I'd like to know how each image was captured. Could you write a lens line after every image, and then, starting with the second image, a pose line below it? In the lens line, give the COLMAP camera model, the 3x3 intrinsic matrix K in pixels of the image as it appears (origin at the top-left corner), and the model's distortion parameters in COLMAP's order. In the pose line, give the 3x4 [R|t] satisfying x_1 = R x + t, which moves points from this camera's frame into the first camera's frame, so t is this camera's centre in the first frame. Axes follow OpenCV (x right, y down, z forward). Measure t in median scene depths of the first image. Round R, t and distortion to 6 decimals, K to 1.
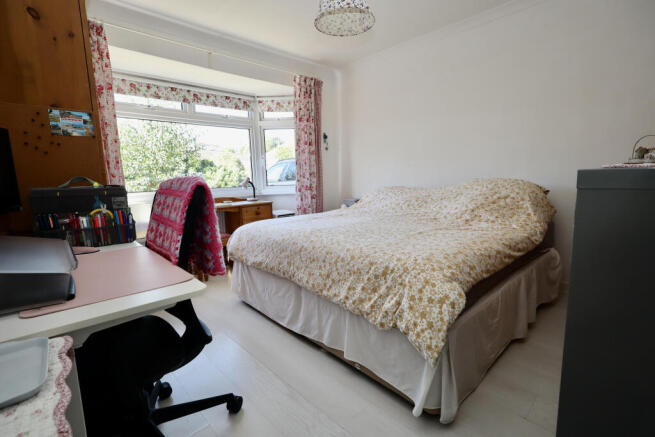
lens RADIAL K [[305.6, 0, 329.6], [0, 305.6, 220.0], [0, 0, 1]] dist [0.003275, 0.000097]
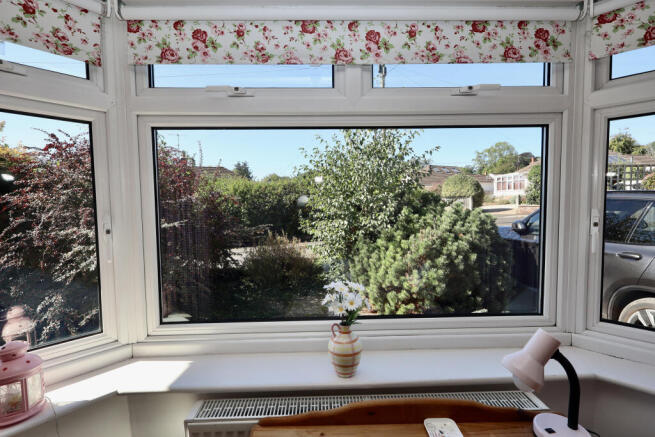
lens RADIAL K [[305.6, 0, 327.6], [0, 305.6, 220.4], [0, 0, 1]] dist [0.003275, 0.000097]
pose [[0.743325, 0.055836, -0.666596, -0.223466], [-0.098880, 0.994735, -0.026939, -0.181475], [0.661582, 0.085937, 0.744933, 0.666573]]
